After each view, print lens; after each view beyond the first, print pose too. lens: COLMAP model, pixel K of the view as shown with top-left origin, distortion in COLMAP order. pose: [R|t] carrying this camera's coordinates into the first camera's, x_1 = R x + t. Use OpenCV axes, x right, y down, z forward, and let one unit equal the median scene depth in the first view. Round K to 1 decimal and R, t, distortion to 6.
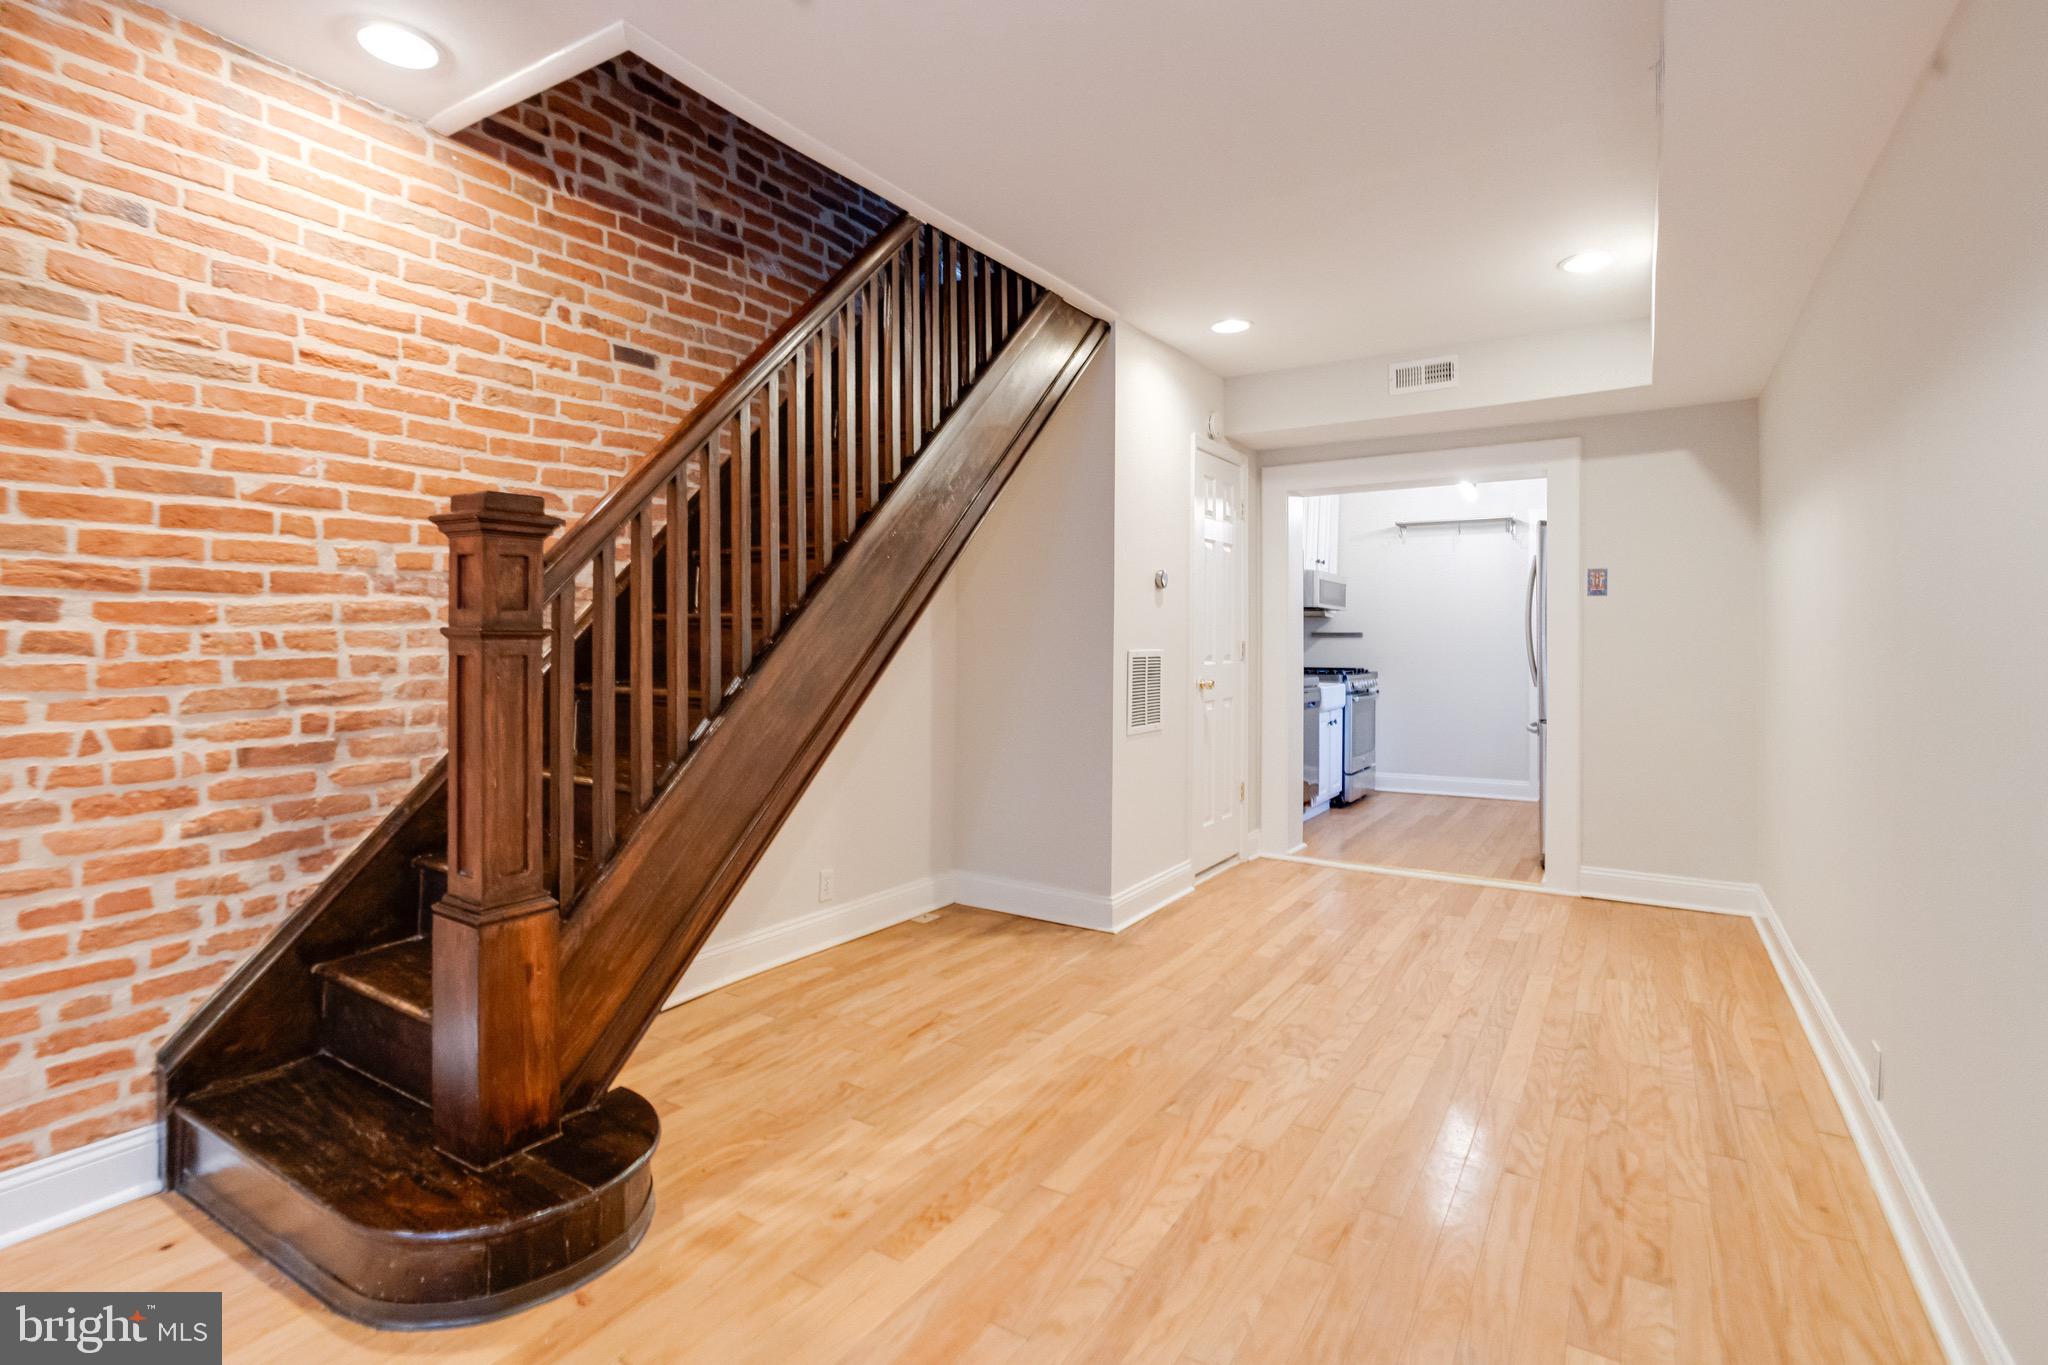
lens RADIAL K [[992.8, 0, 1021.1], [0, 992.8, 635.9], [0, 0, 1]] dist [-0.037602, 0.027213]
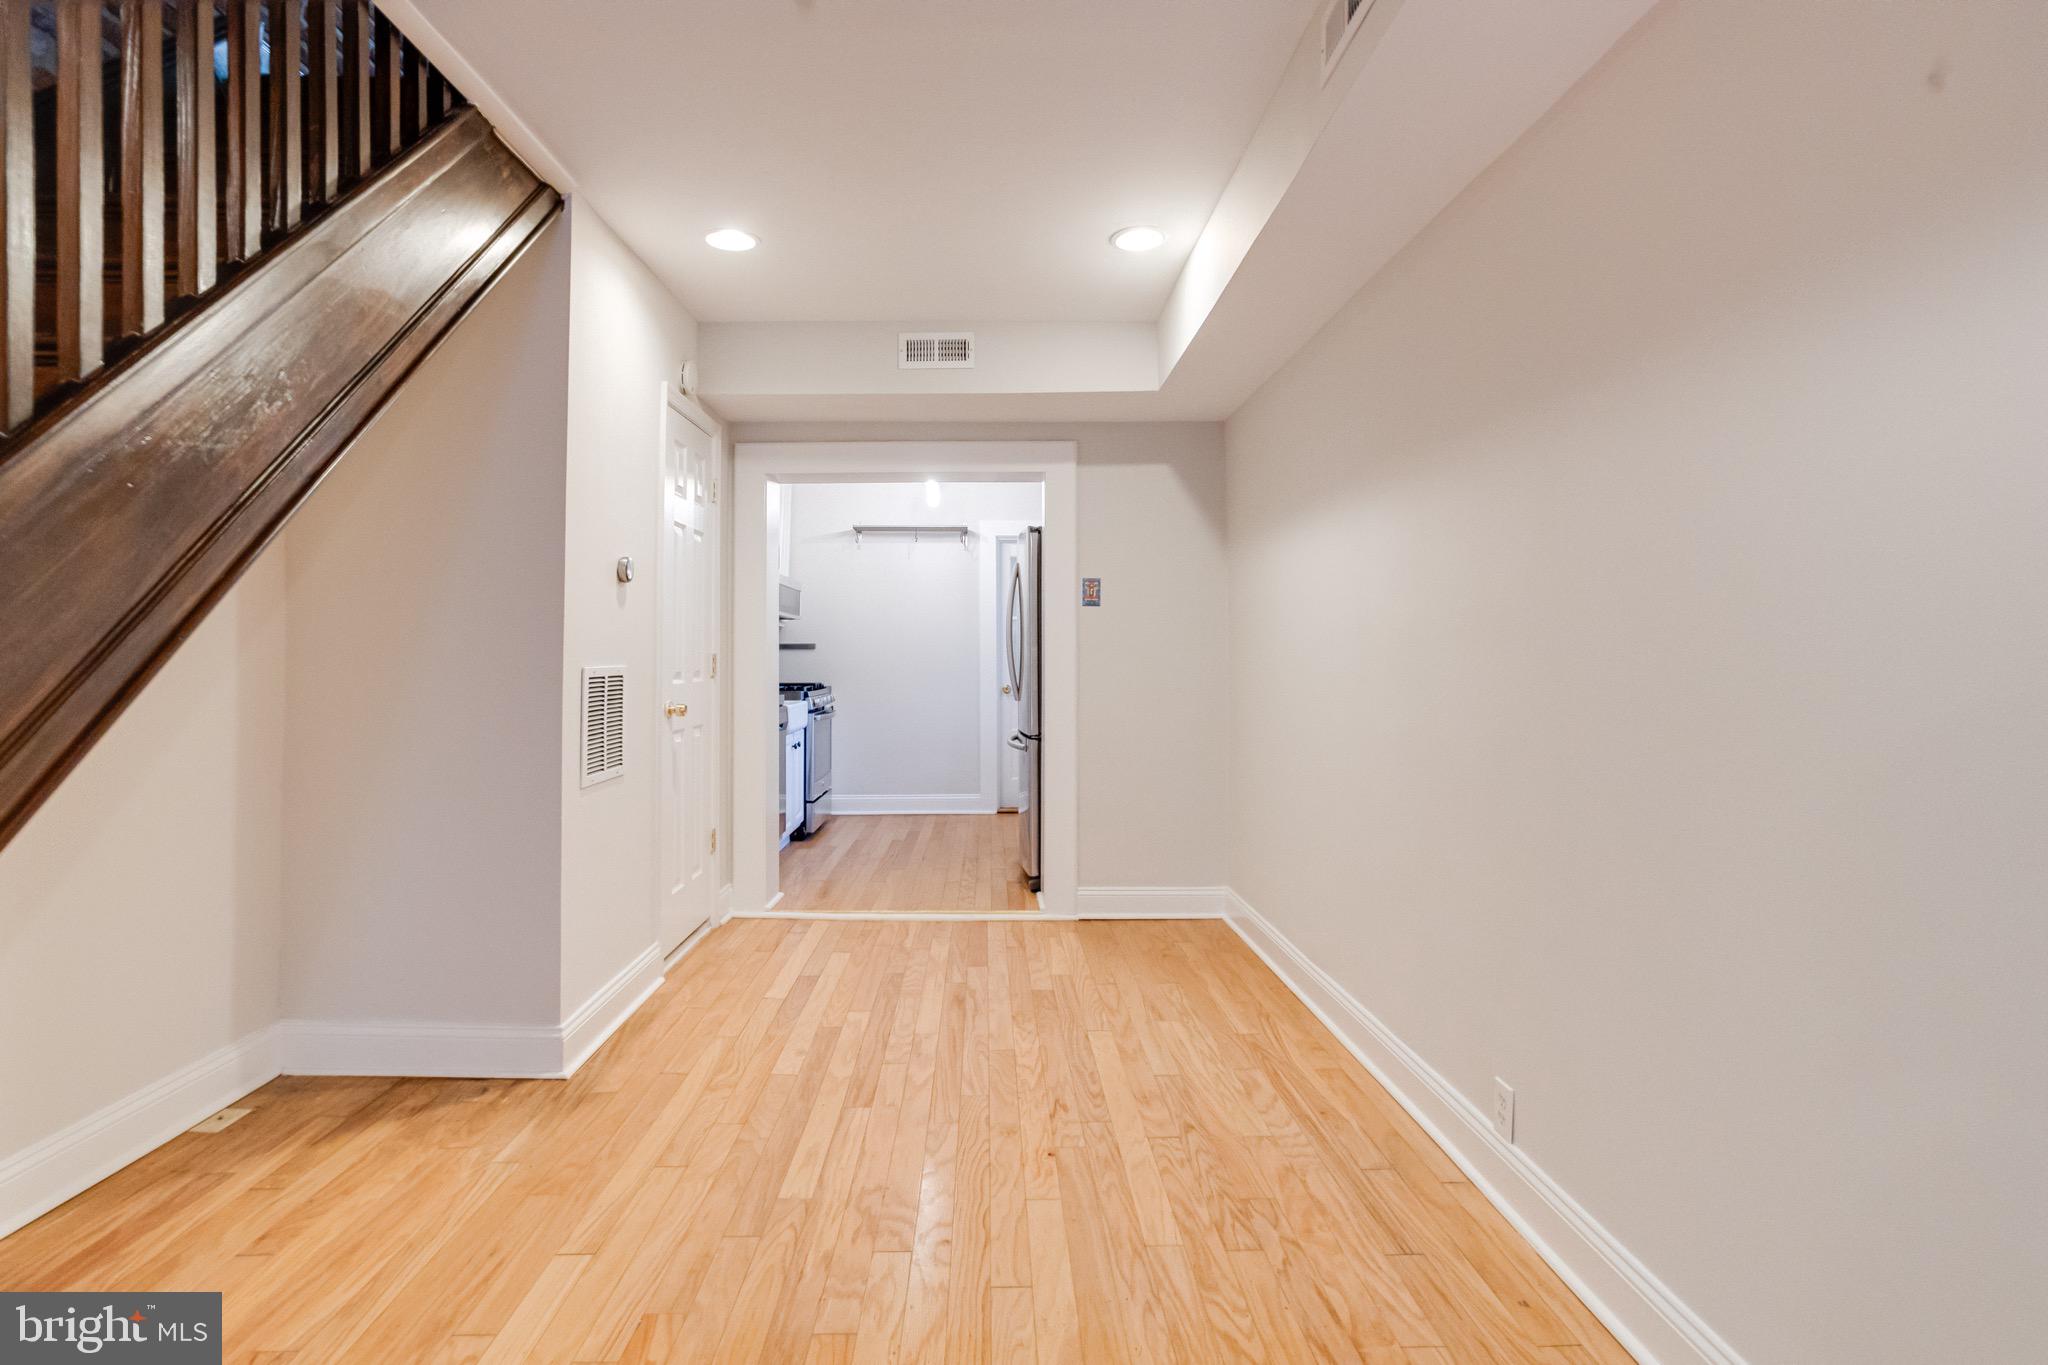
lens RADIAL K [[991.4, 0, 999.8], [0, 991.4, 642.1], [0, 0, 1]] dist [-0.039980, 0.024304]
pose [[0.838577, 0.004551, 0.544764, -0.026029], [-0.001450, 0.999980, -0.006123, 0.000409], [-0.544781, 0.004344, 0.838567, 0.266955]]
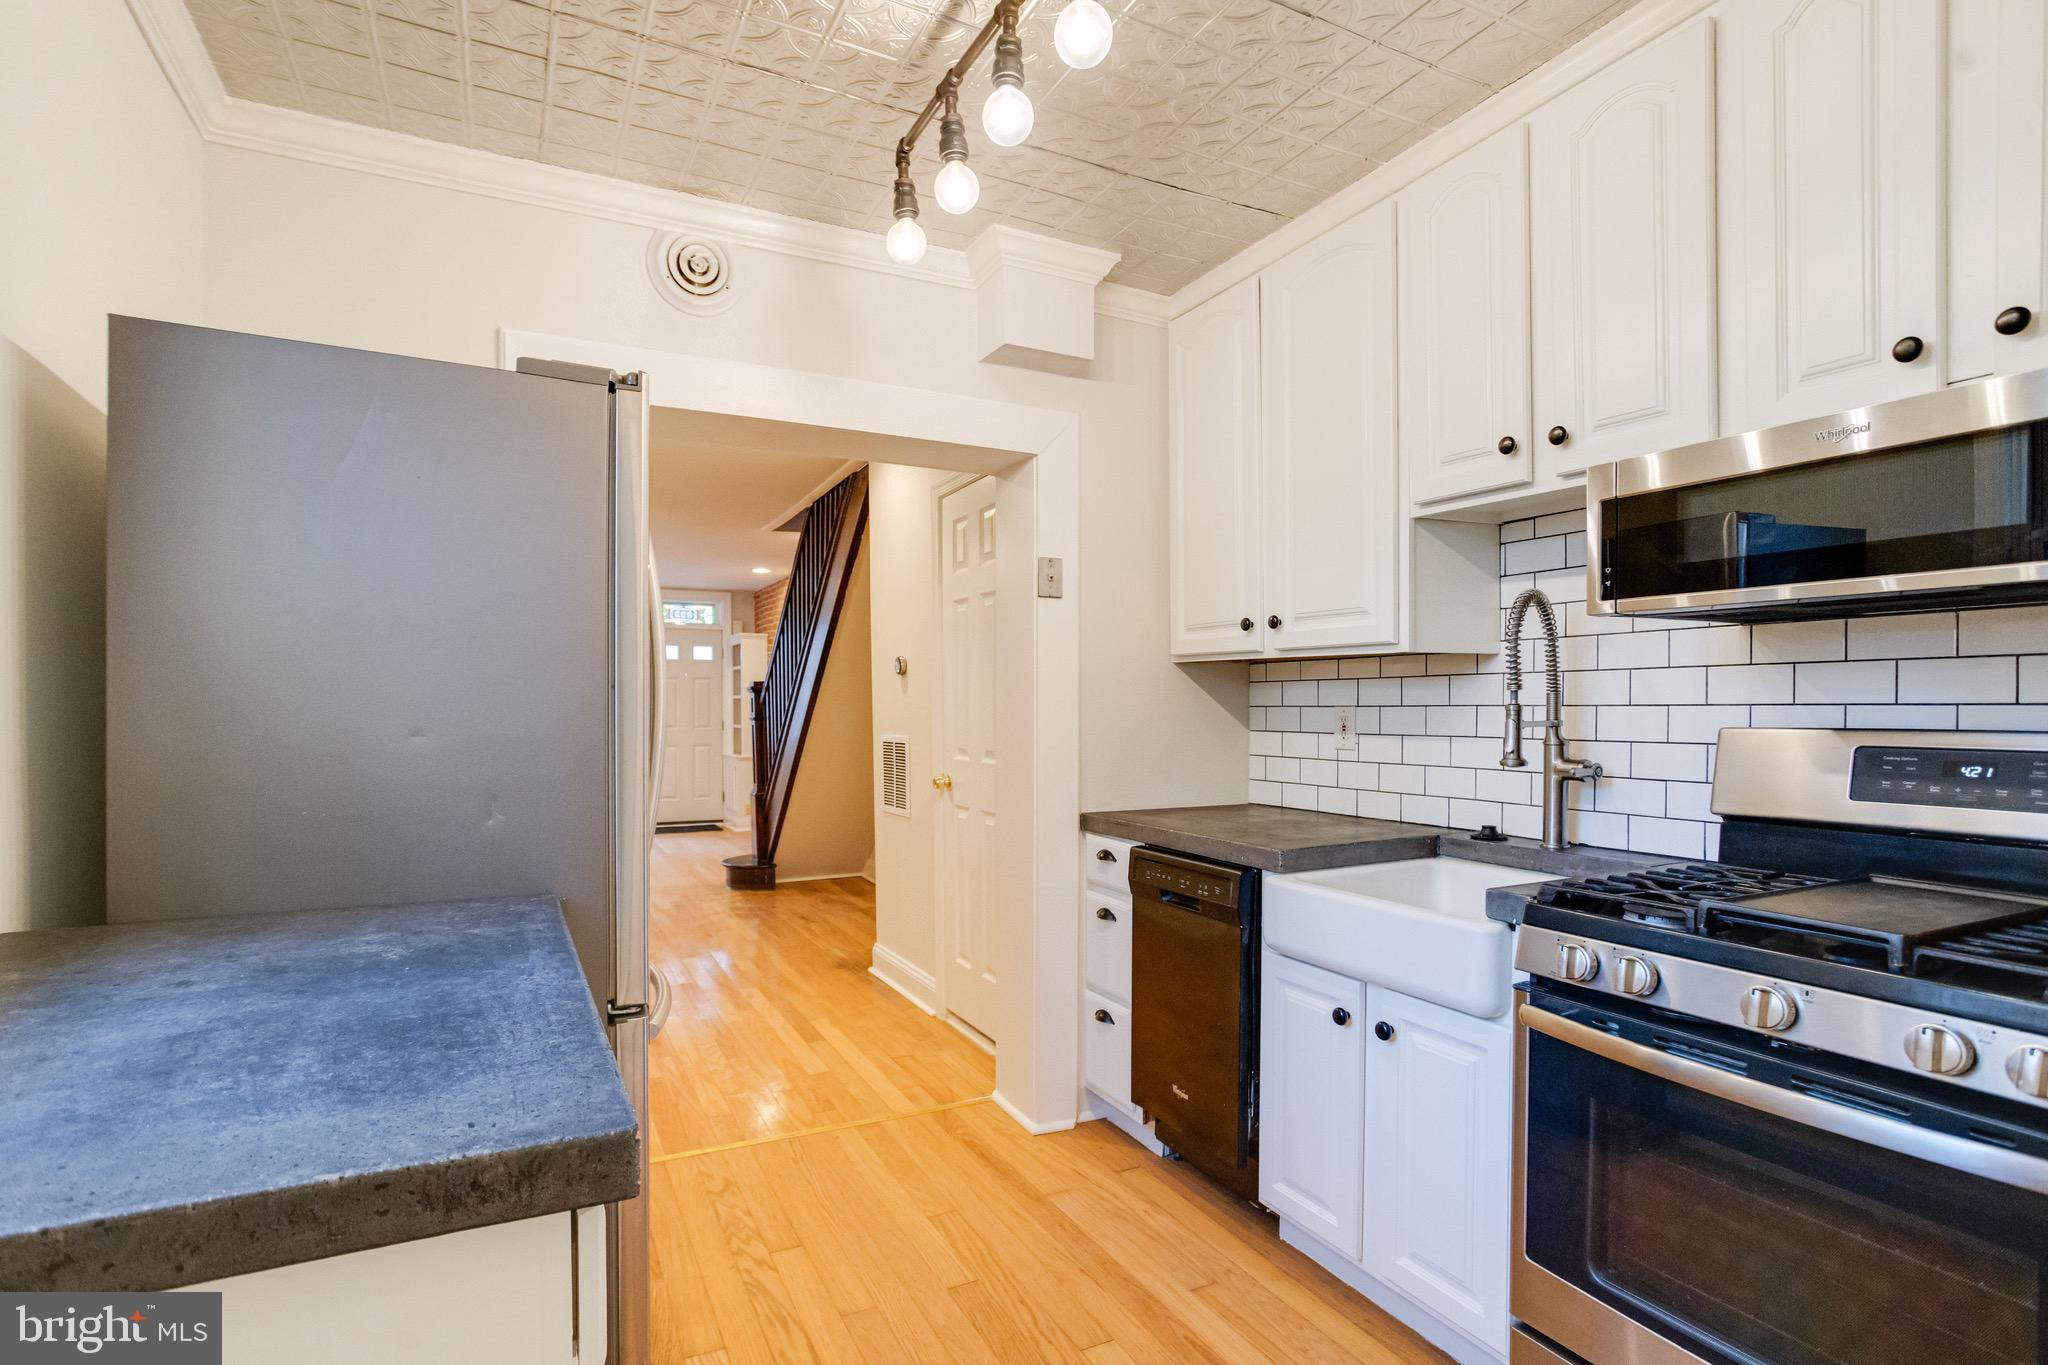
lens RADIAL K [[999.7, 0, 996.9], [0, 999.7, 712.2], [0, 0, 1]] dist [-0.054183, 0.034504]
pose [[-0.522842, 0.004134, -0.852420, 1.054647], [0.006324, 0.999980, 0.000971, -0.011653], [0.852406, -0.004883, -0.522857, 1.790384]]
